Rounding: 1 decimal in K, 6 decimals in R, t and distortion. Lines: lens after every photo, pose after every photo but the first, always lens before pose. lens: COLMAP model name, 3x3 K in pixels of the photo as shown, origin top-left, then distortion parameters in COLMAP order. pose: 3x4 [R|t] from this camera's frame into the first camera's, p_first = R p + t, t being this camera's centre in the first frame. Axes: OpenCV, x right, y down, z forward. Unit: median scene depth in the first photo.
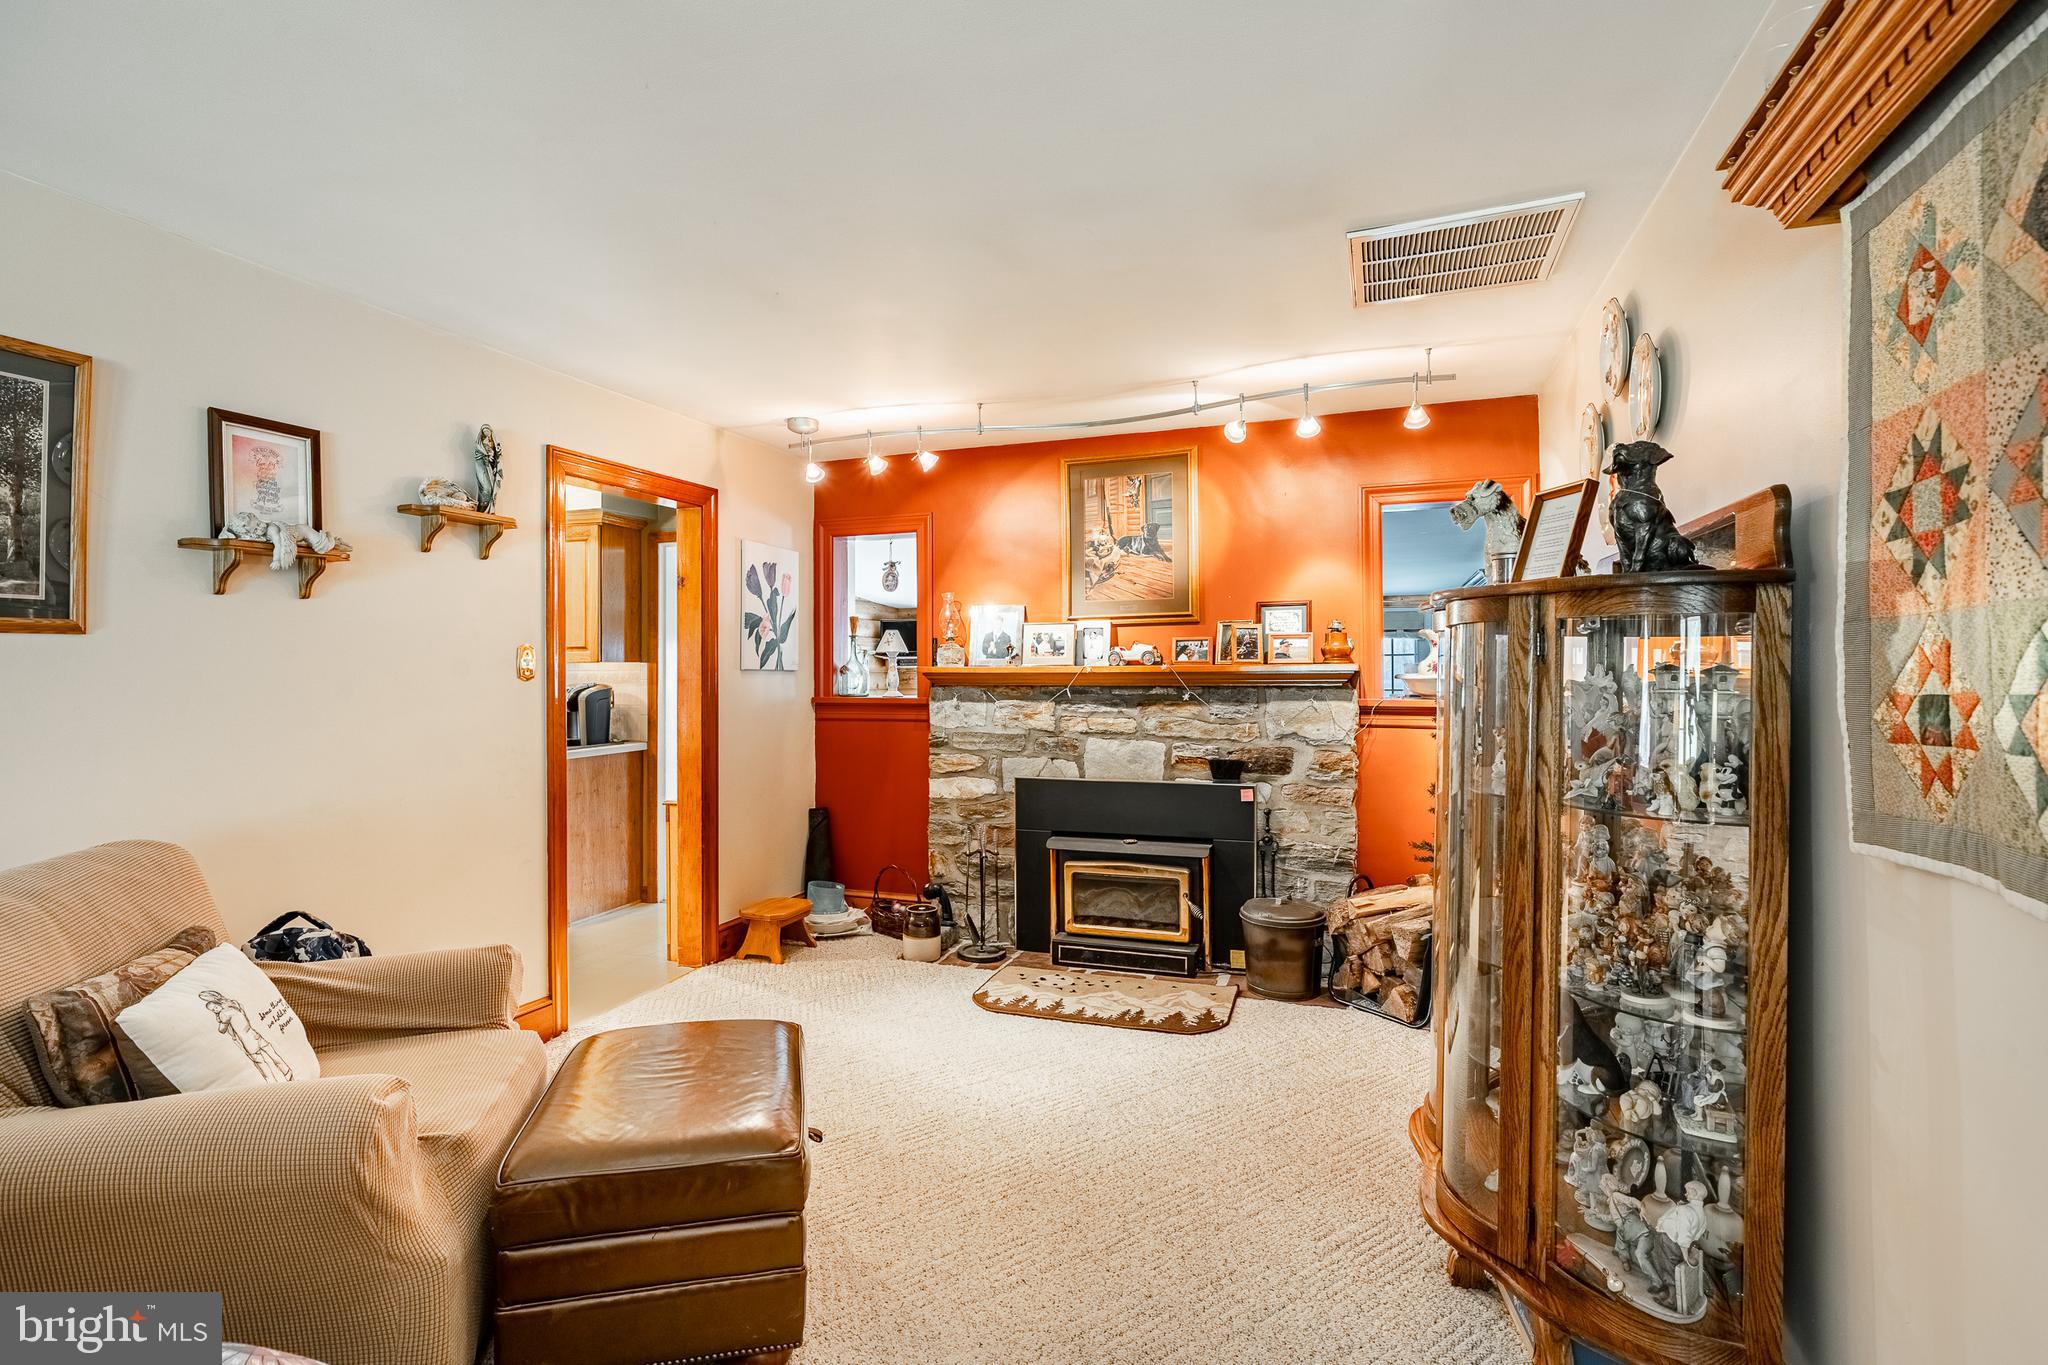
lens RADIAL K [[1007.5, 0, 1015.8], [0, 1007.5, 675.9], [0, 0, 1]] dist [-0.002089, 0.000063]
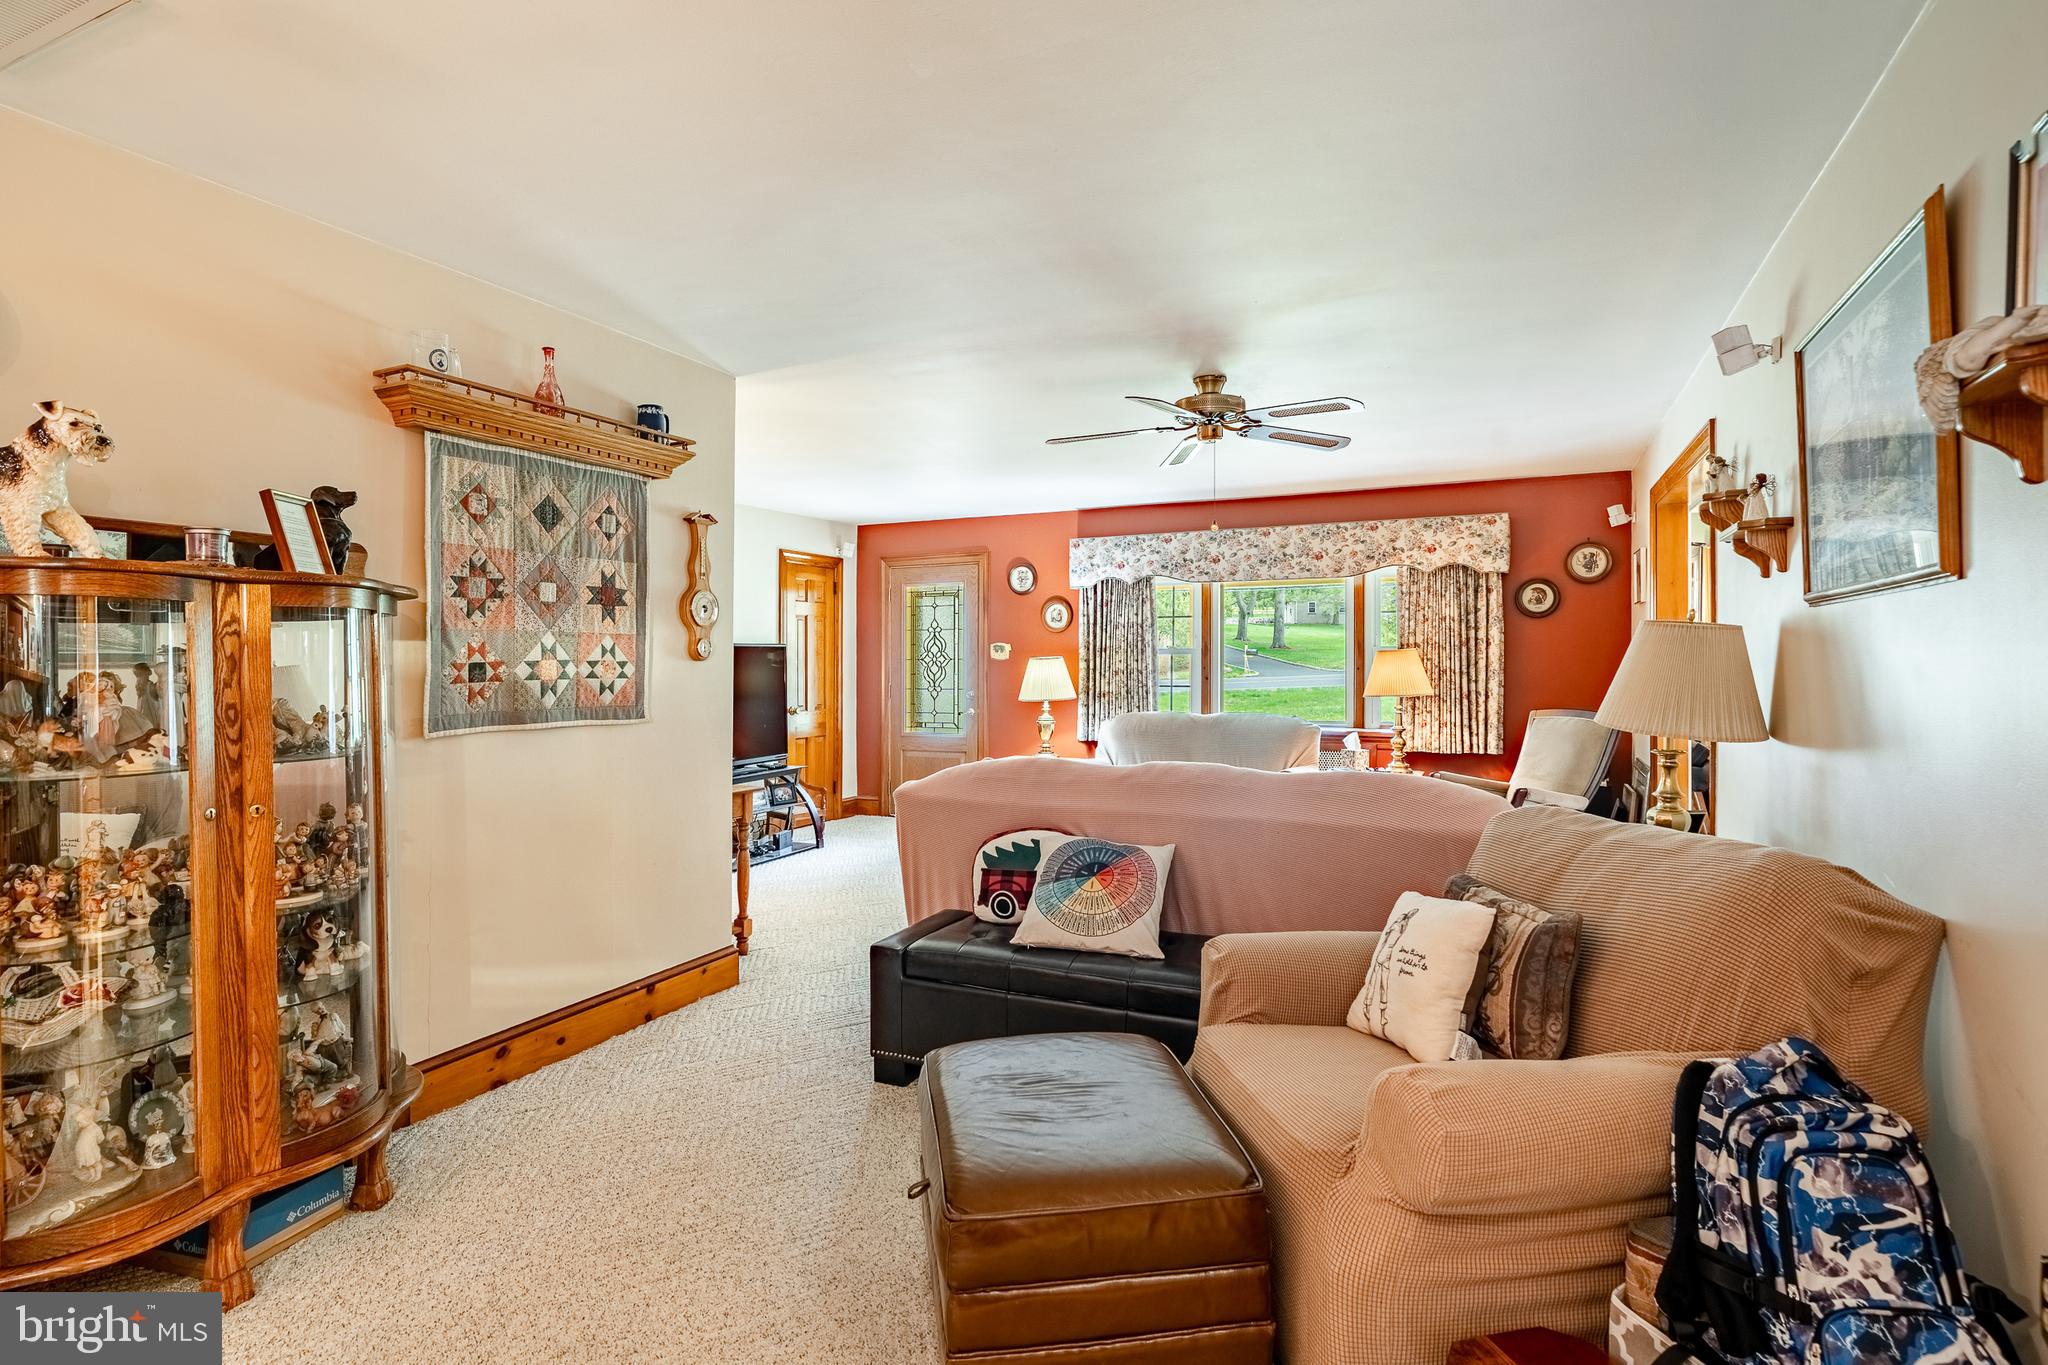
lens RADIAL K [[1030.1, 0, 1025.0], [0, 1030.1, 670.3], [0, 0, 1]] dist [-0.002219, -0.000046]
pose [[-0.995006, 0.015676, 0.098578, -0.716615], [0.016499, 0.999835, 0.007535, 0.041829], [-0.098444, 0.009124, -0.995101, 3.415703]]
